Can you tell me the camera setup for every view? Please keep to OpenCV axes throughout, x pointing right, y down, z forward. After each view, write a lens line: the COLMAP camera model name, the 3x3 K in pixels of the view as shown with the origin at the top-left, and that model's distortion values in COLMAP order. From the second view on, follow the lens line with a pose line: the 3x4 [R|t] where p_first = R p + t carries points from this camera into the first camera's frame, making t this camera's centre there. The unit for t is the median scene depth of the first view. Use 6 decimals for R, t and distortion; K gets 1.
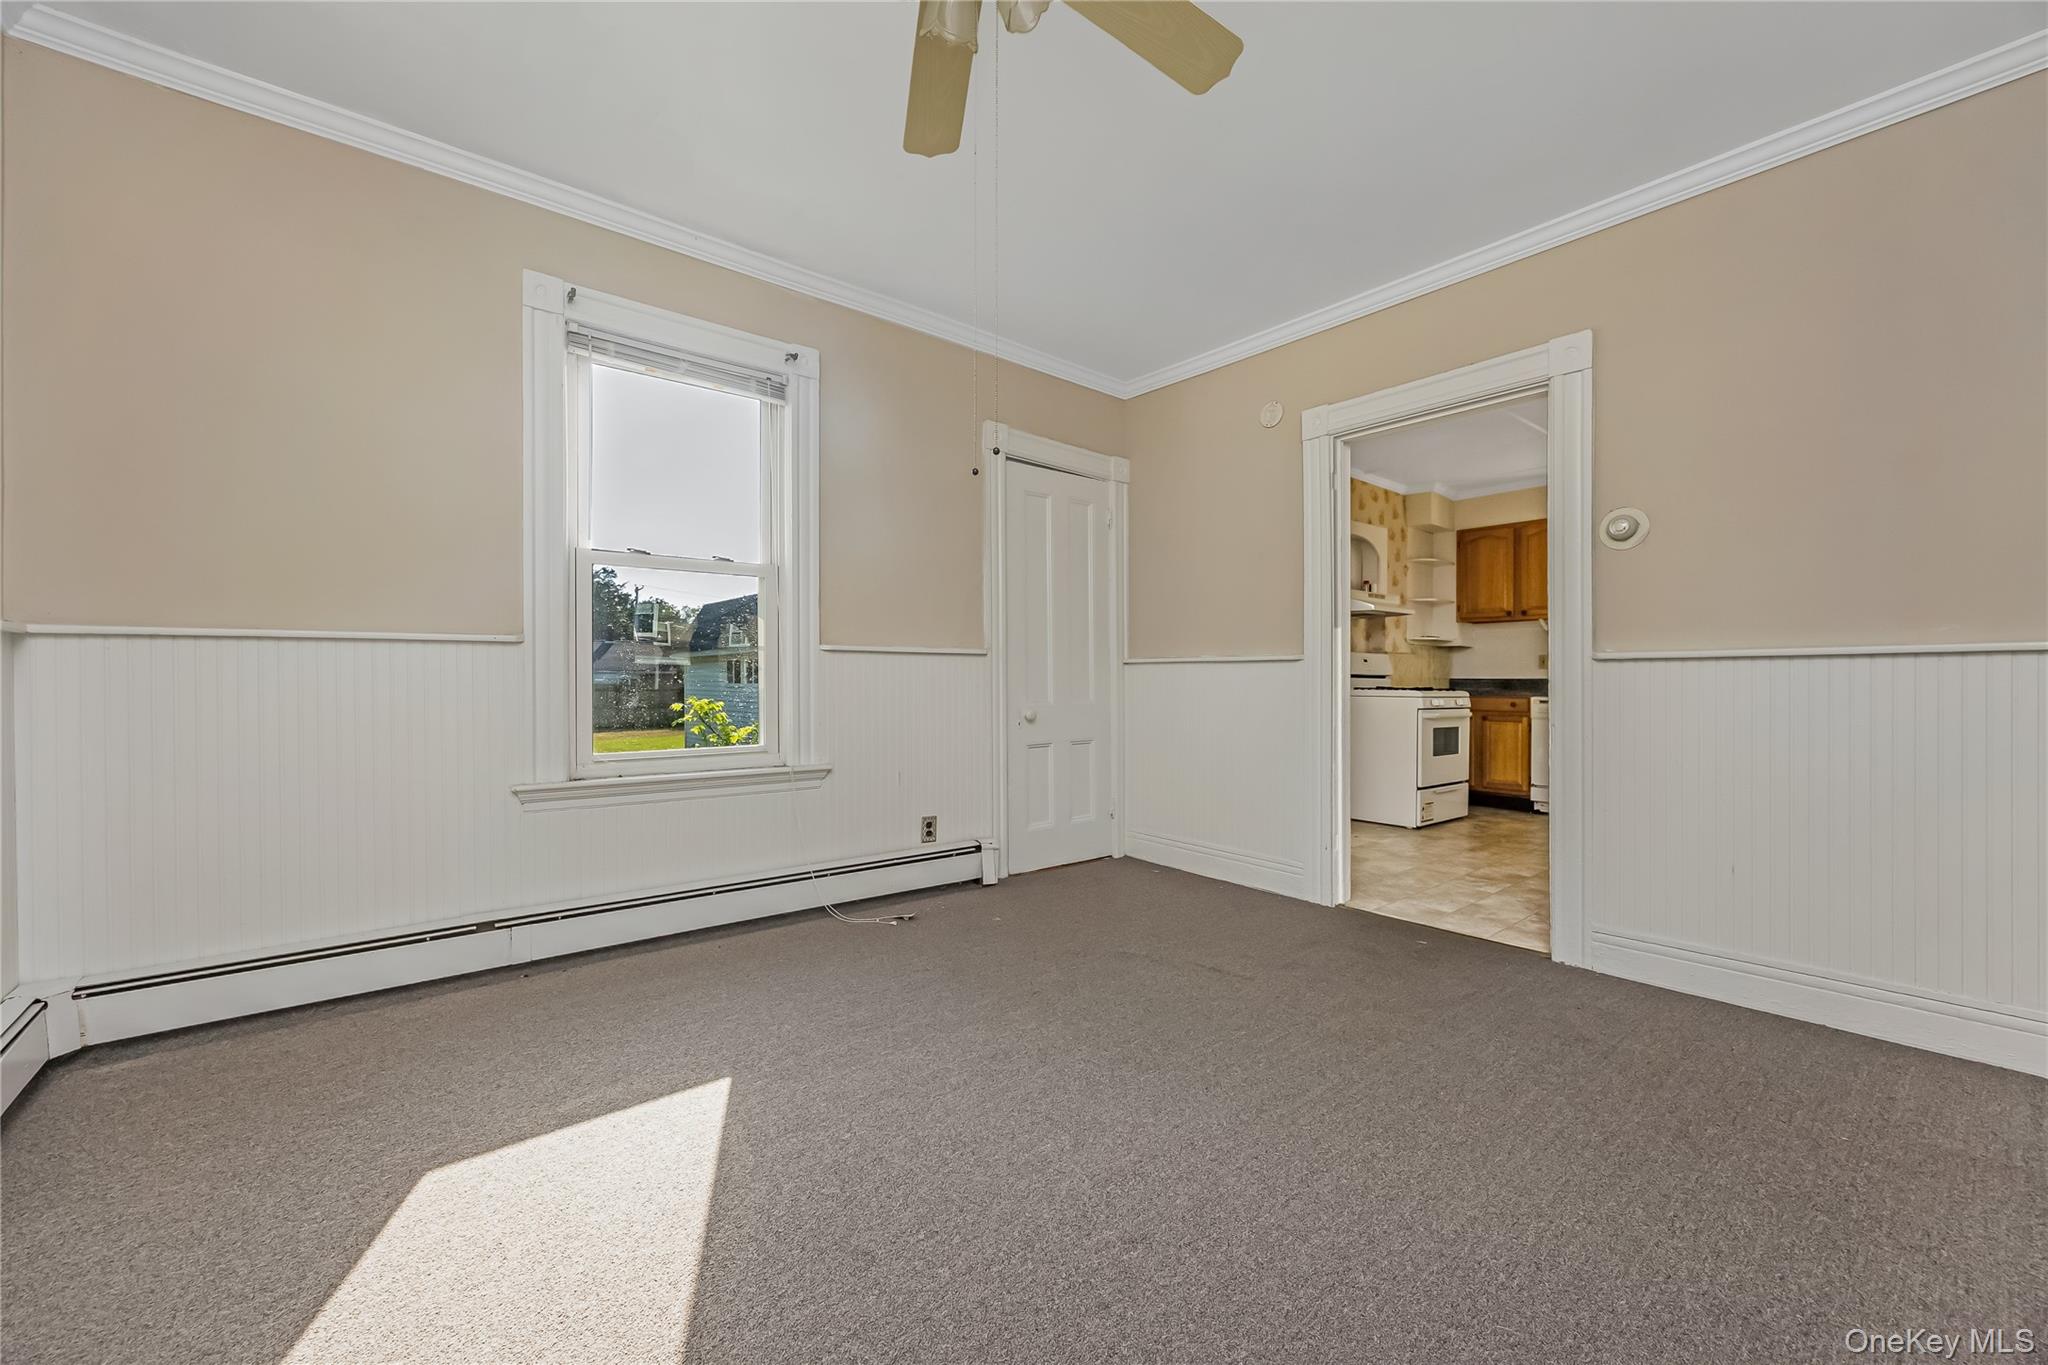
lens RADIAL K [[779.0, 0, 1030.6], [0, 779.0, 689.0], [0, 0, 1]] dist [-0.000297, 0.000473]
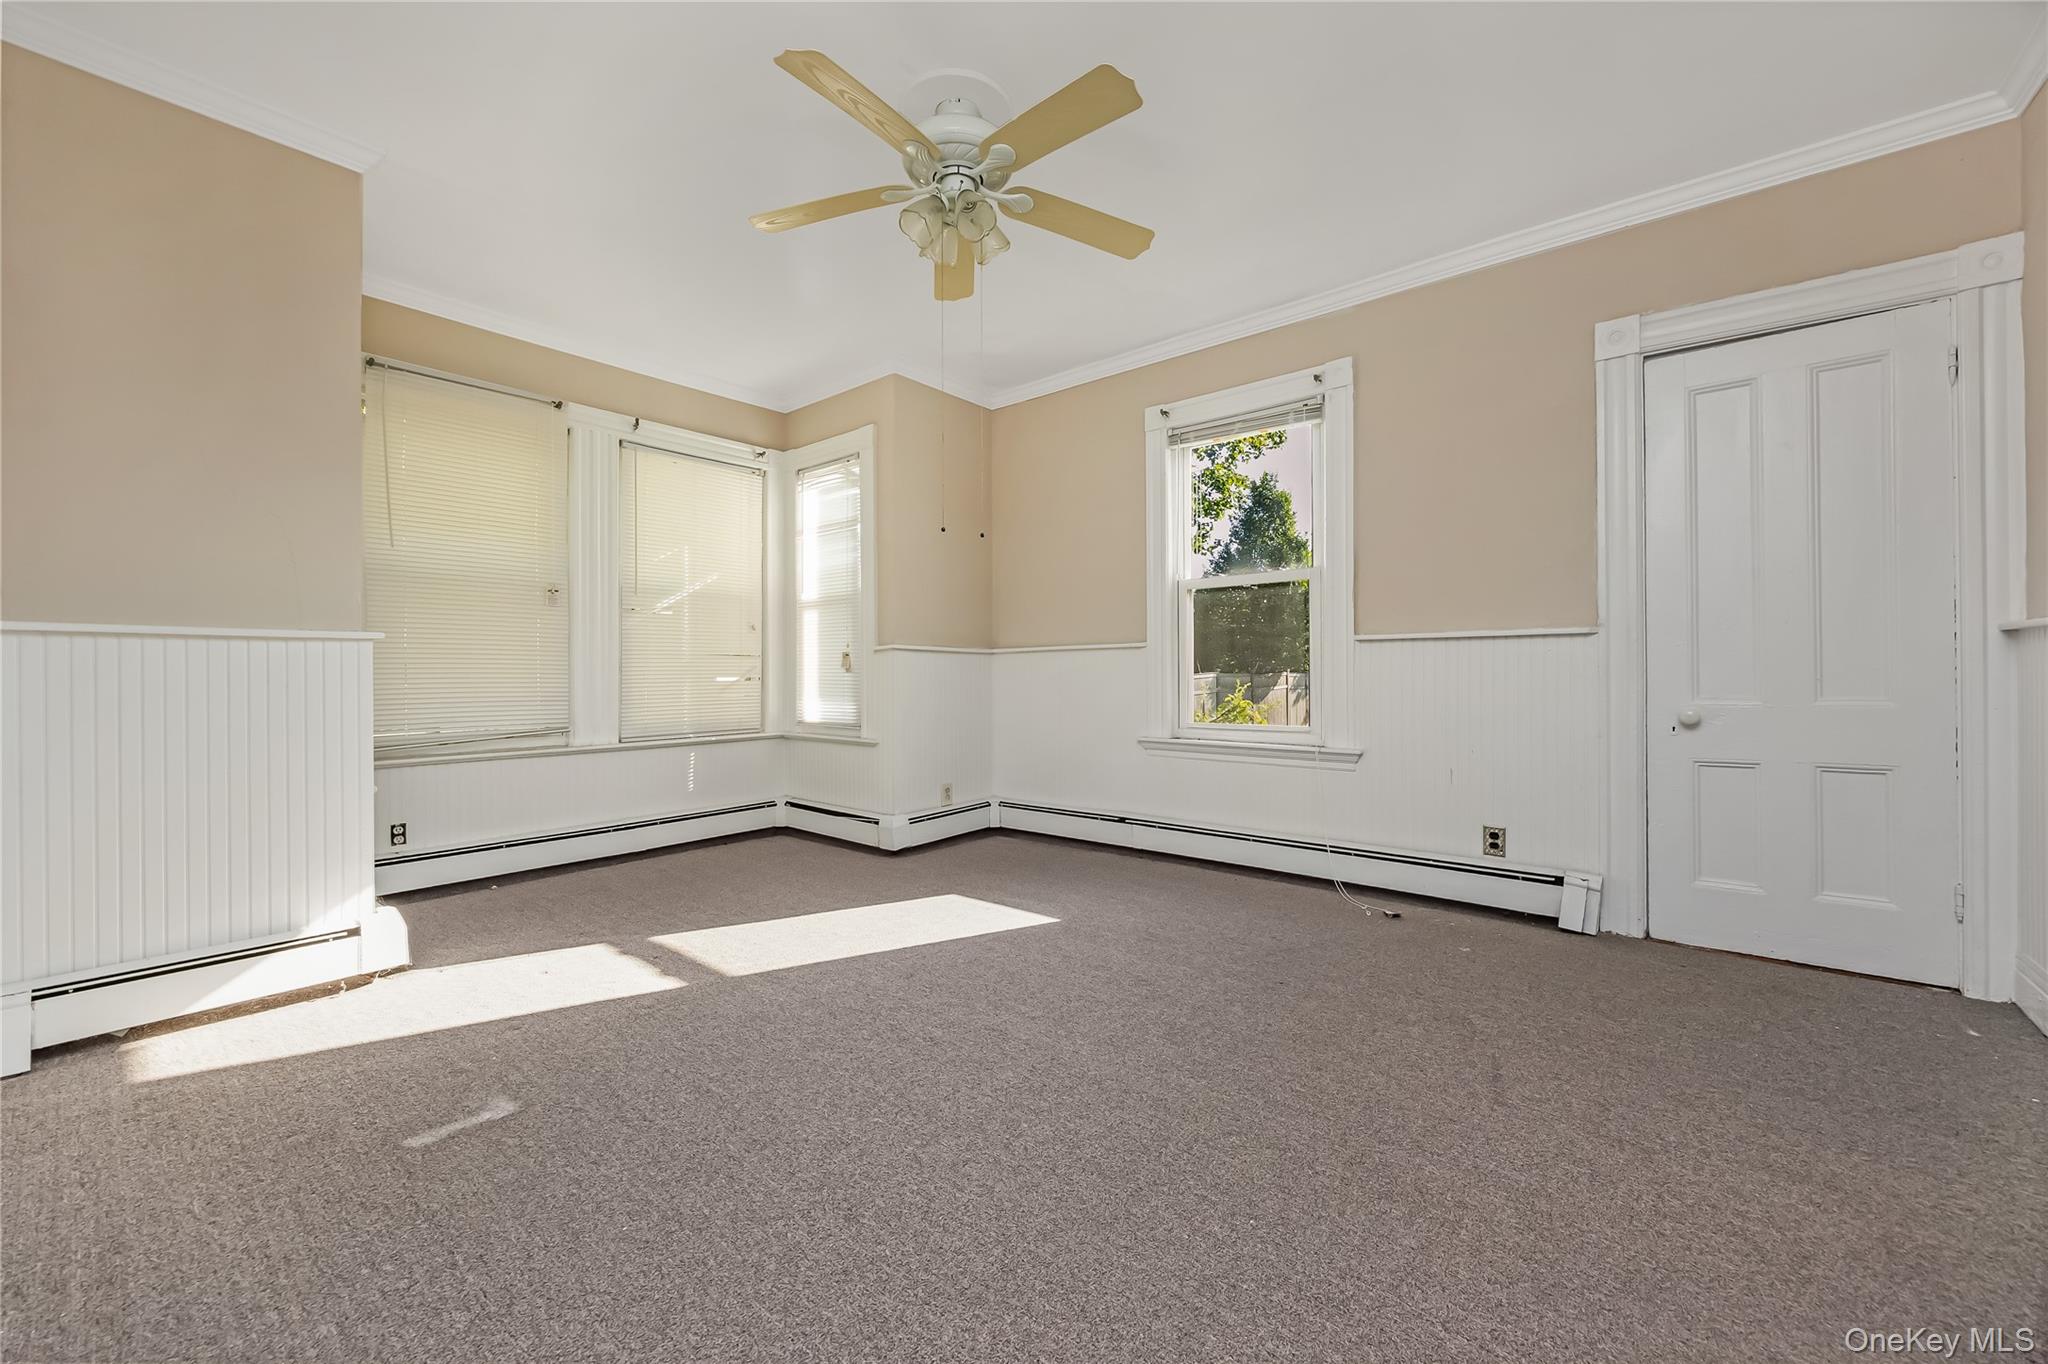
lens RADIAL K [[779.0, 0, 1028.5], [0, 779.0, 683.8], [0, 0, 1]] dist [-0.000297, 0.000473]
pose [[0.209968, 0.011827, -0.977637, 0.683099], [-0.004682, 0.999928, 0.011091, -0.001261], [0.977697, 0.002249, 0.210008, 0.357675]]
